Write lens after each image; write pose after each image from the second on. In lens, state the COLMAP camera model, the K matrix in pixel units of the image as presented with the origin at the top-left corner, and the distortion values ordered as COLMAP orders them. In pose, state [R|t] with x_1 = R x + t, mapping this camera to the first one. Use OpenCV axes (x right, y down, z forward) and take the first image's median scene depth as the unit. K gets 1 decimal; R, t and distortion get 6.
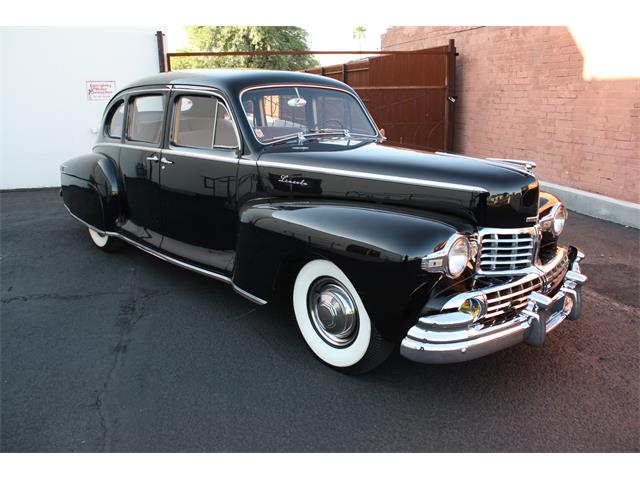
lens RADIAL K [[544.3, 0, 320.0], [0, 544.3, 240.0], [0, 0, 1]] dist [-0.173445, 0.146832]
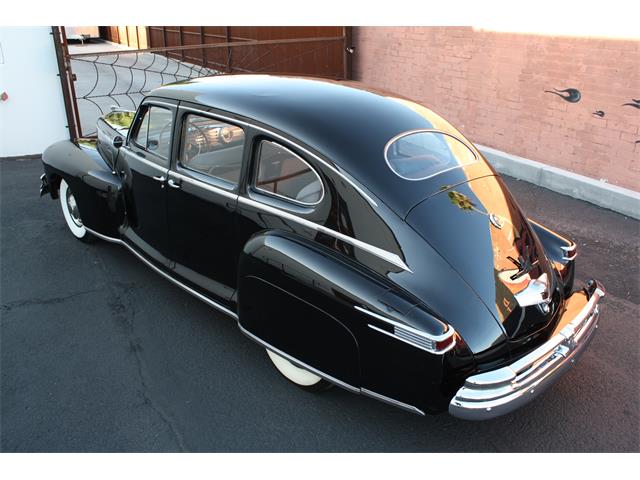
lens RADIAL K [[571.6, 0, 320.0], [0, 571.6, 240.0], [0, 0, 1]] dist [-0.162660, 0.154051]
pose [[0.971321, -0.085707, 0.221786, -0.091357], [0.055482, 0.988723, 0.139097, -0.064825], [-0.231207, -0.122803, 0.965123, -0.084597]]
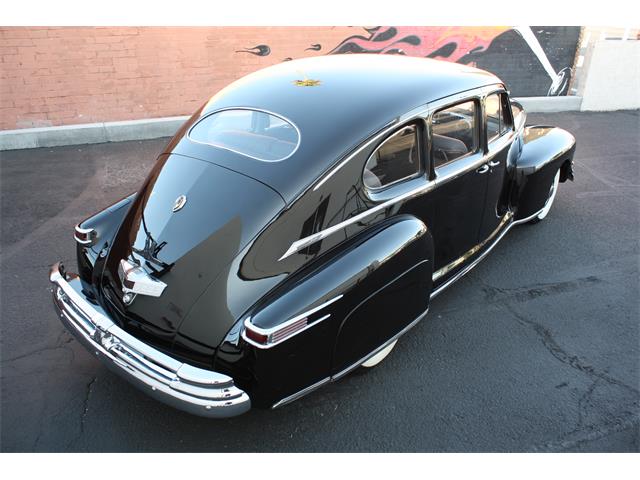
lens RADIAL K [[550.0, 0, 320.0], [0, 550.0, 240.0], [0, 0, 1]] dist [-0.165387, 0.145040]
pose [[-0.117764, -0.433877, 0.893243, -0.578665], [0.230353, 0.863031, 0.449572, -0.264164], [-0.965955, 0.258705, -0.001689, 0.641856]]
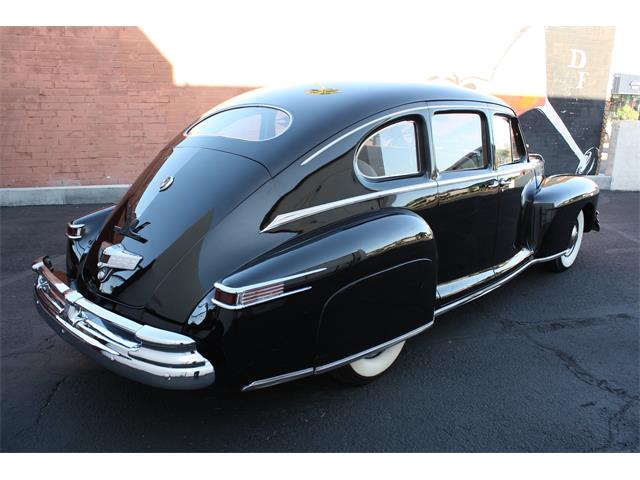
lens RADIAL K [[550.0, 0, 320.0], [0, 550.0, 240.0], [0, 0, 1]] dist [-0.165387, 0.145040]
pose [[-0.047730, -0.245087, 0.968325, -0.587990], [0.234306, 0.939634, 0.249375, -0.176362], [-0.970990, 0.238787, 0.012576, 0.632999]]
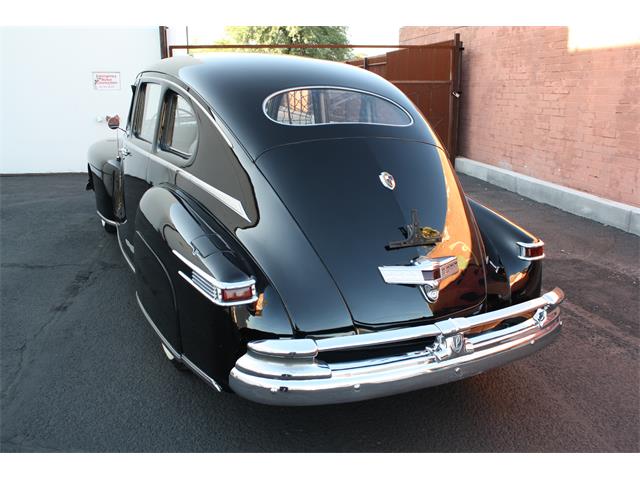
lens RADIAL K [[567.7, 0, 320.0], [0, 567.7, 240.0], [0, 0, 1]] dist [-0.176758, 0.163811]
pose [[0.996333, 0.034350, -0.078357, 0.099160], [-0.034525, 0.999403, -0.000878, 0.015755], [0.078280, 0.003580, 0.996925, -0.046887]]
